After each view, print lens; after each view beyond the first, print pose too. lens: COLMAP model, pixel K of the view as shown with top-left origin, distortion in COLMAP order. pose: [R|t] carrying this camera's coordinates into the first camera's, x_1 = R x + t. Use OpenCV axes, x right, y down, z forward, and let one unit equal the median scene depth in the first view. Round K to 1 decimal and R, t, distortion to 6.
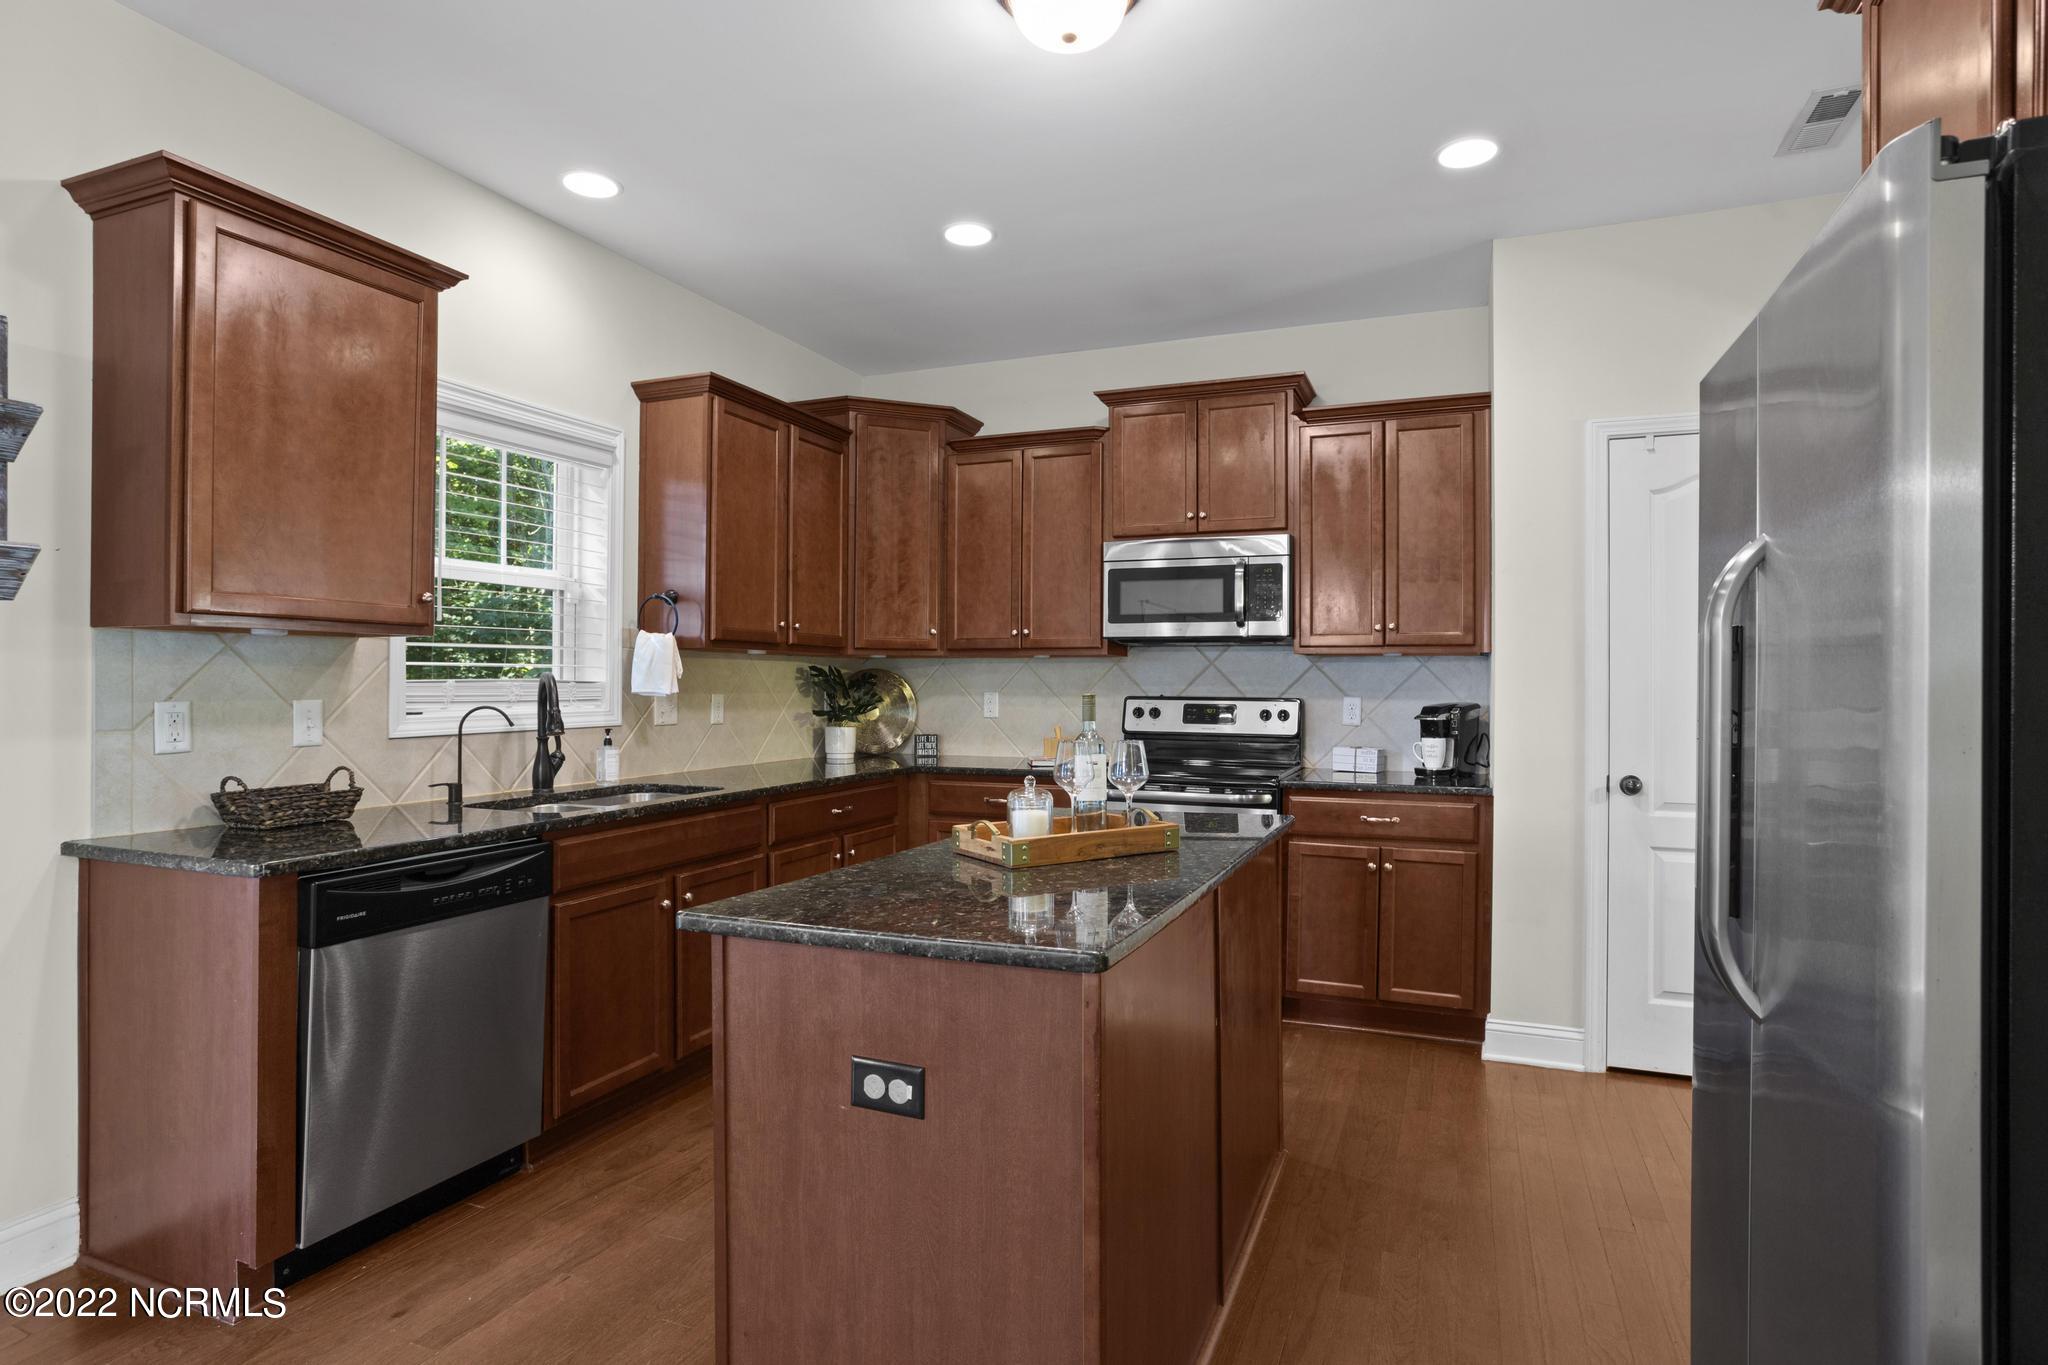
lens RADIAL K [[1063.4, 0, 1035.8], [0, 1063.4, 678.3], [0, 0, 1]] dist [-0.034770, 0.014627]
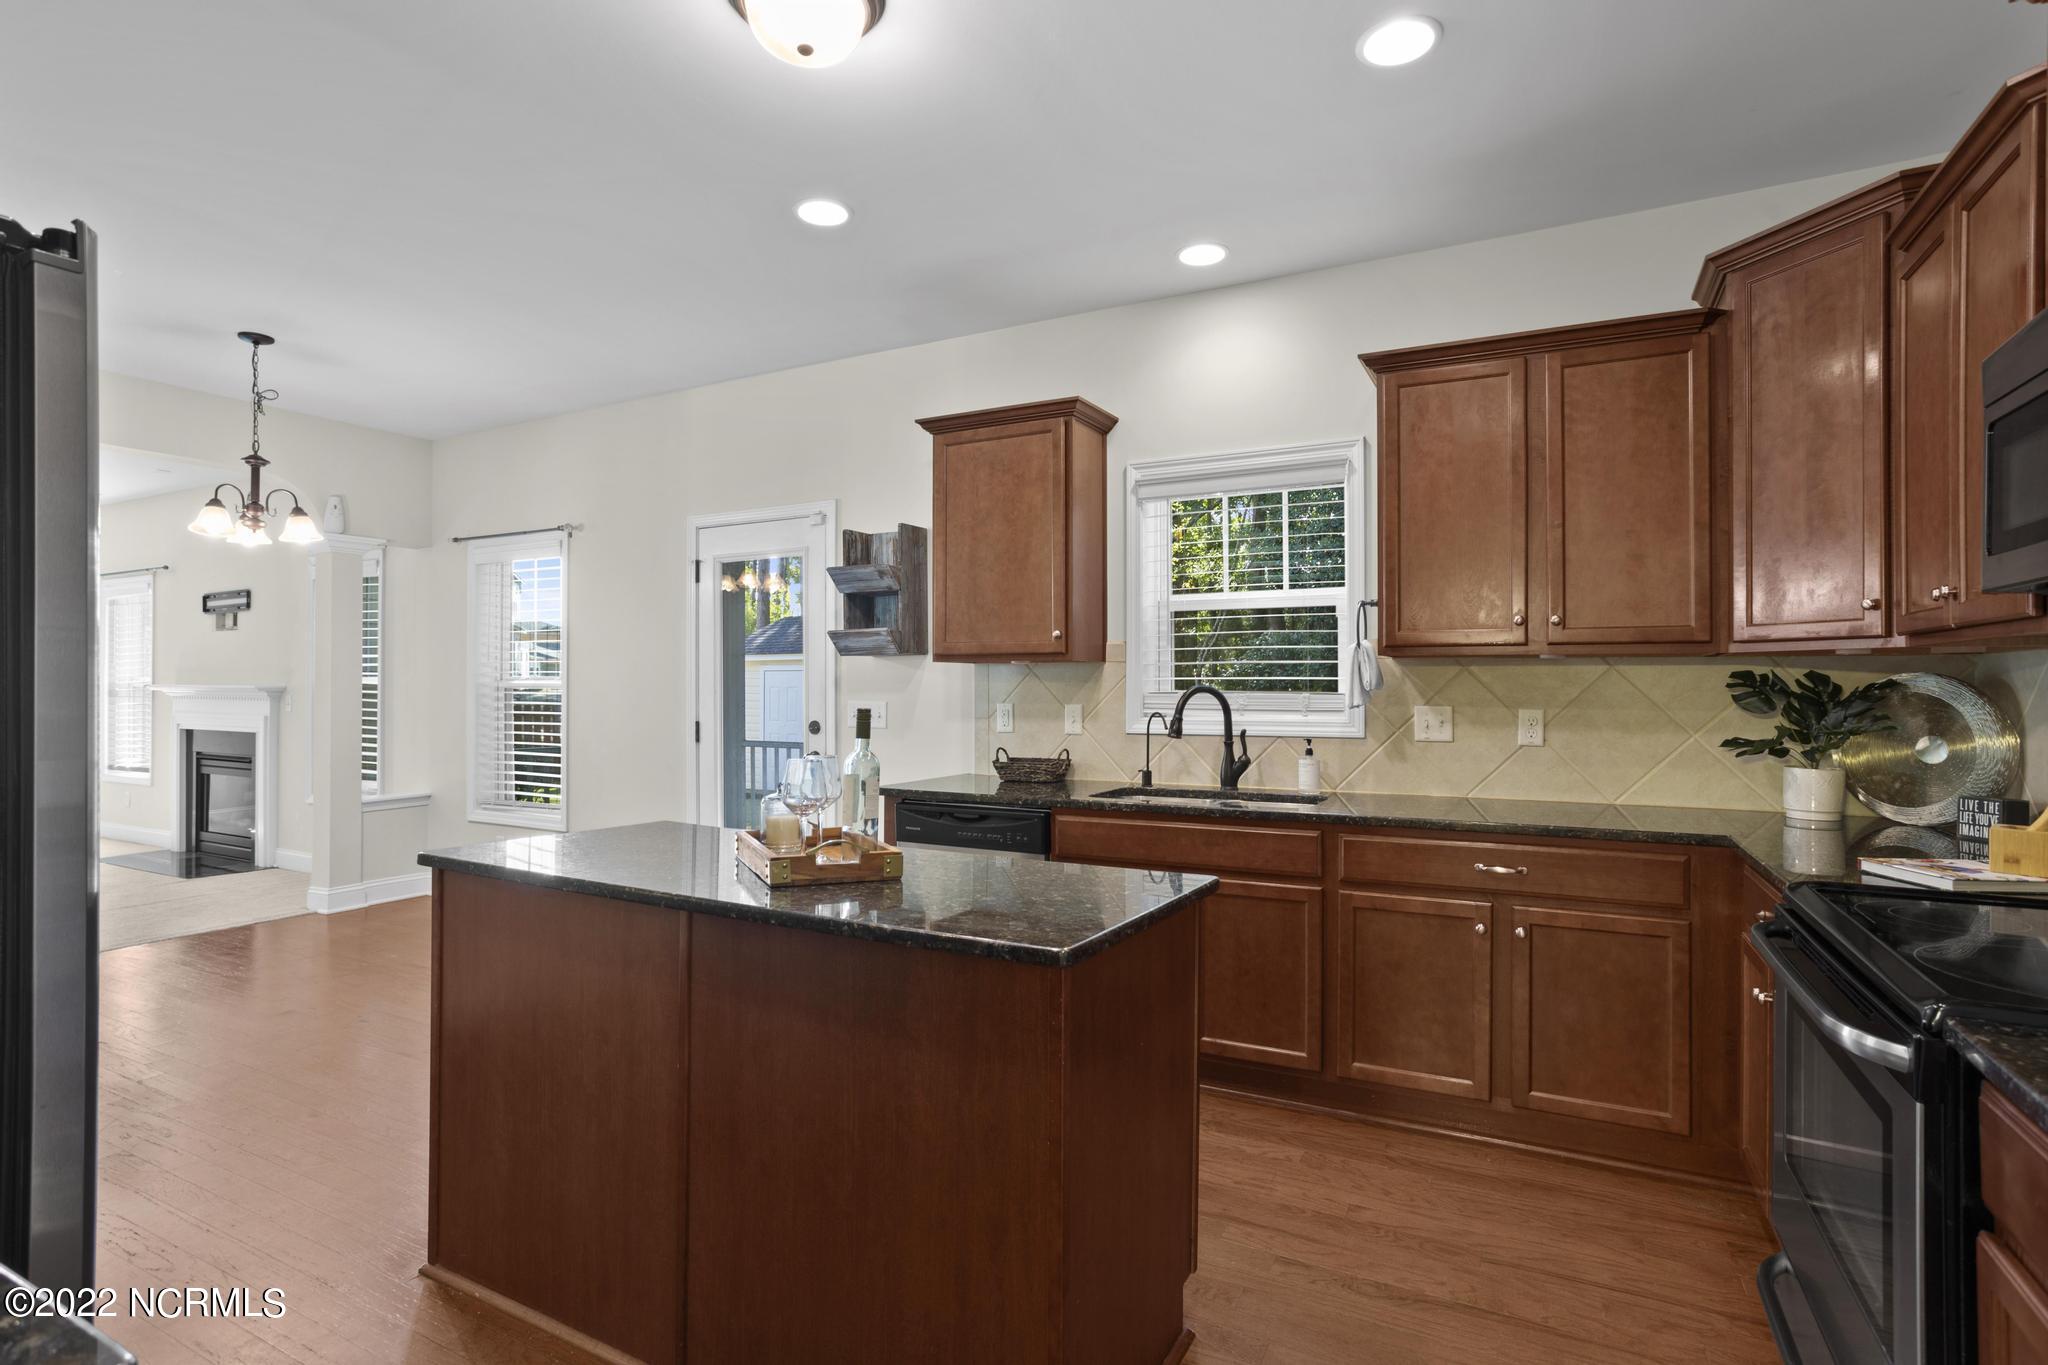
lens RADIAL K [[1036.3, 0, 1015.7], [0, 1036.3, 671.8], [0, 0, 1]] dist [0.005268, 0.006018]
pose [[-0.091818, -0.016716, -0.995636, 0.541747], [0.001318, 0.999856, -0.016909, -0.001093], [0.995775, -0.002865, -0.091782, 0.697502]]
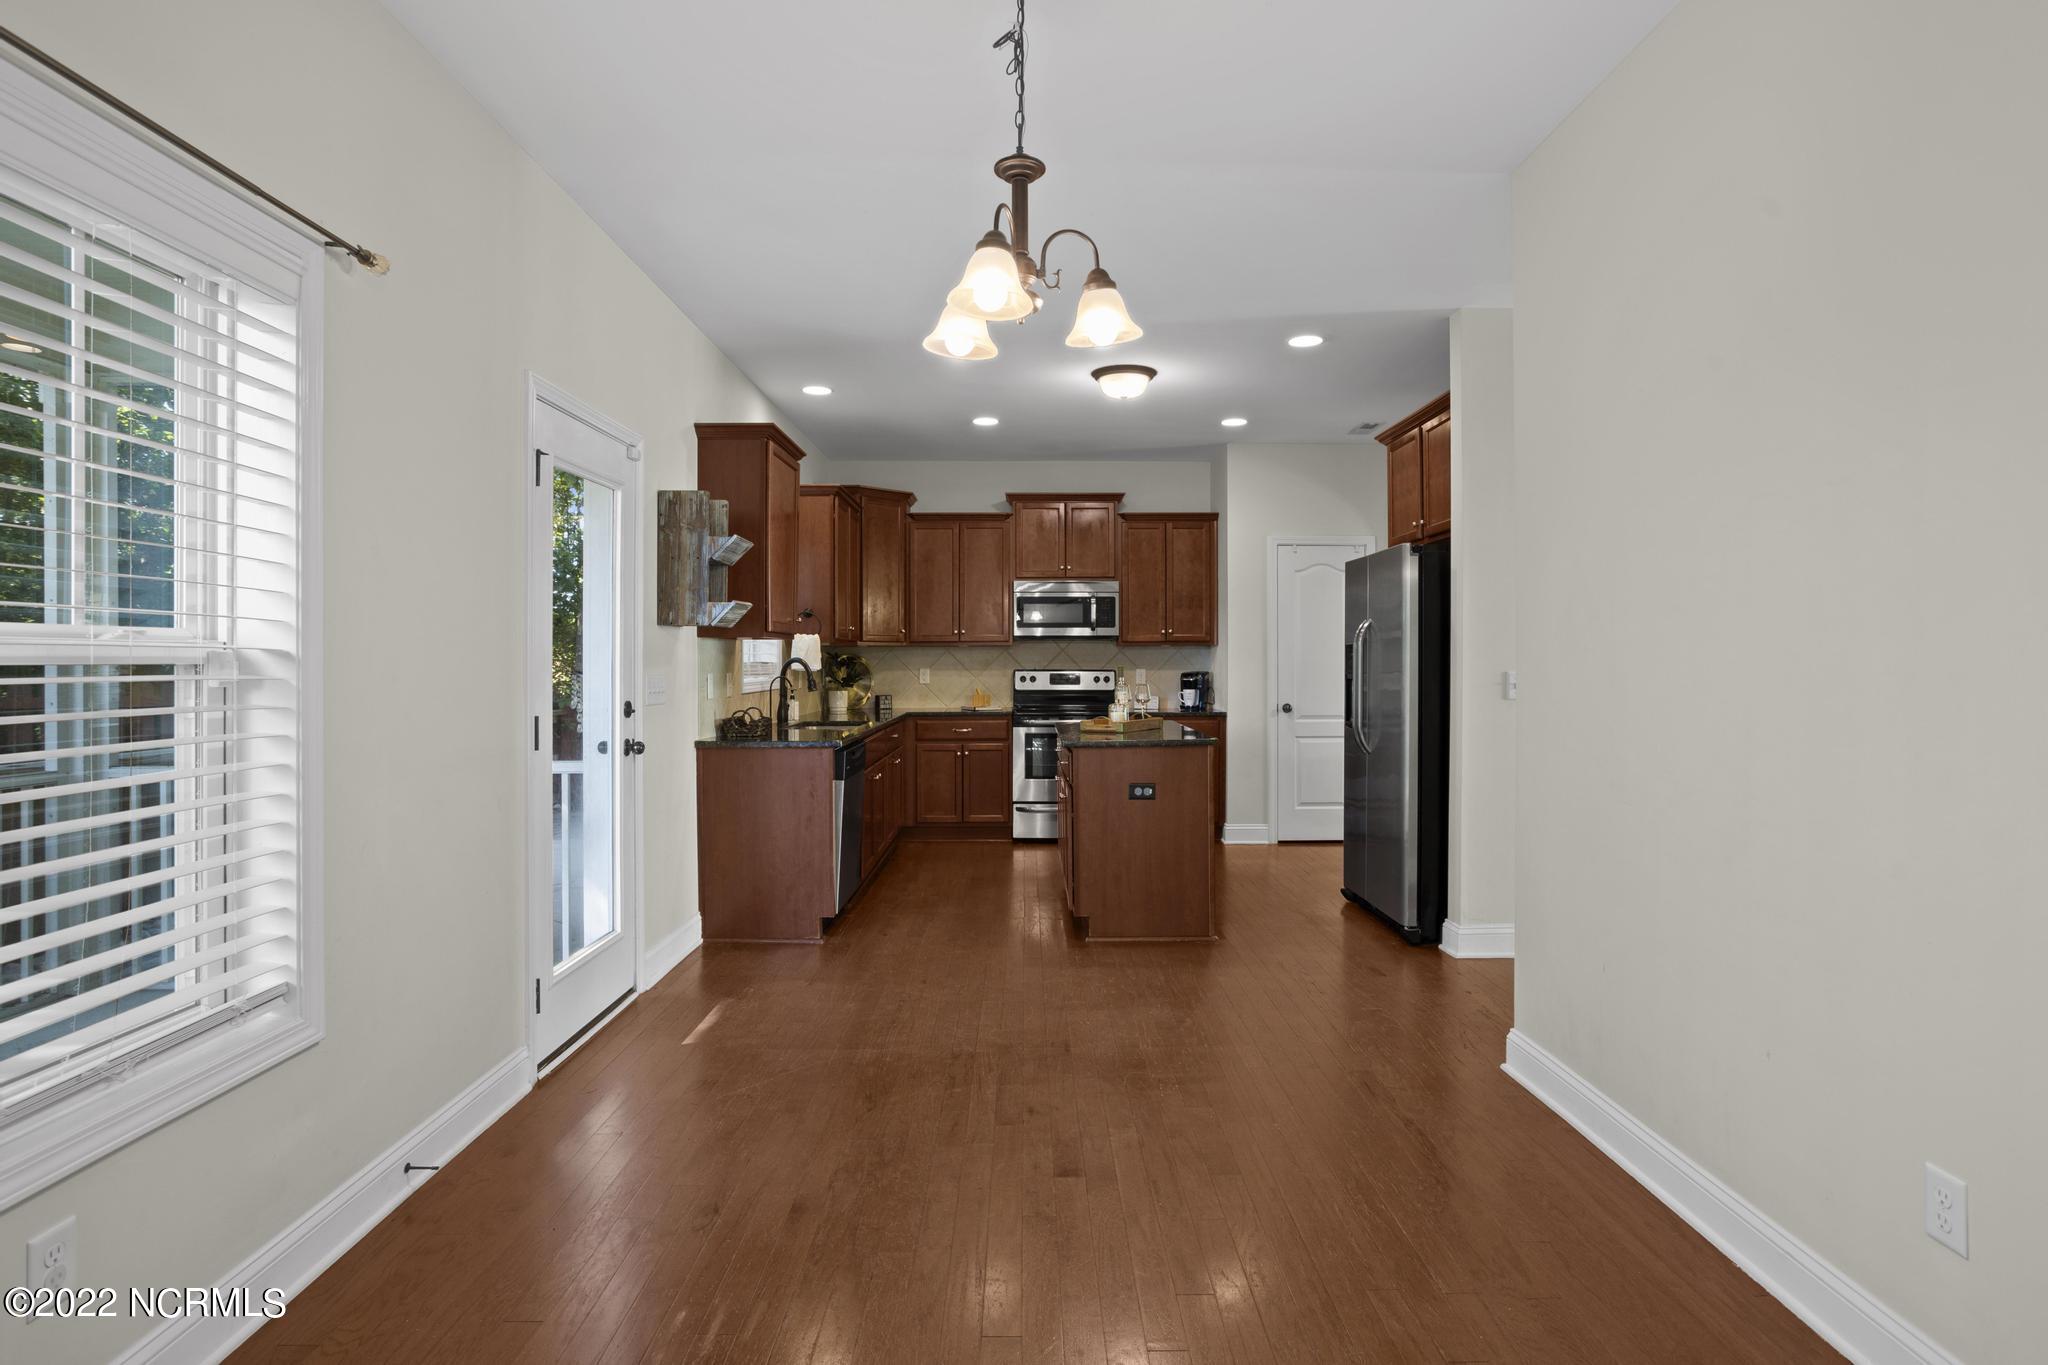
lens RADIAL K [[1063.4, 0, 1034.5], [0, 1063.4, 663.9], [0, 0, 1]] dist [-0.034770, 0.014627]
pose [[0.924321, -0.006192, 0.381565, -0.604864], [0.003710, 0.999967, 0.007242, -0.004892], [-0.381597, -0.005279, 0.924314, -0.659135]]
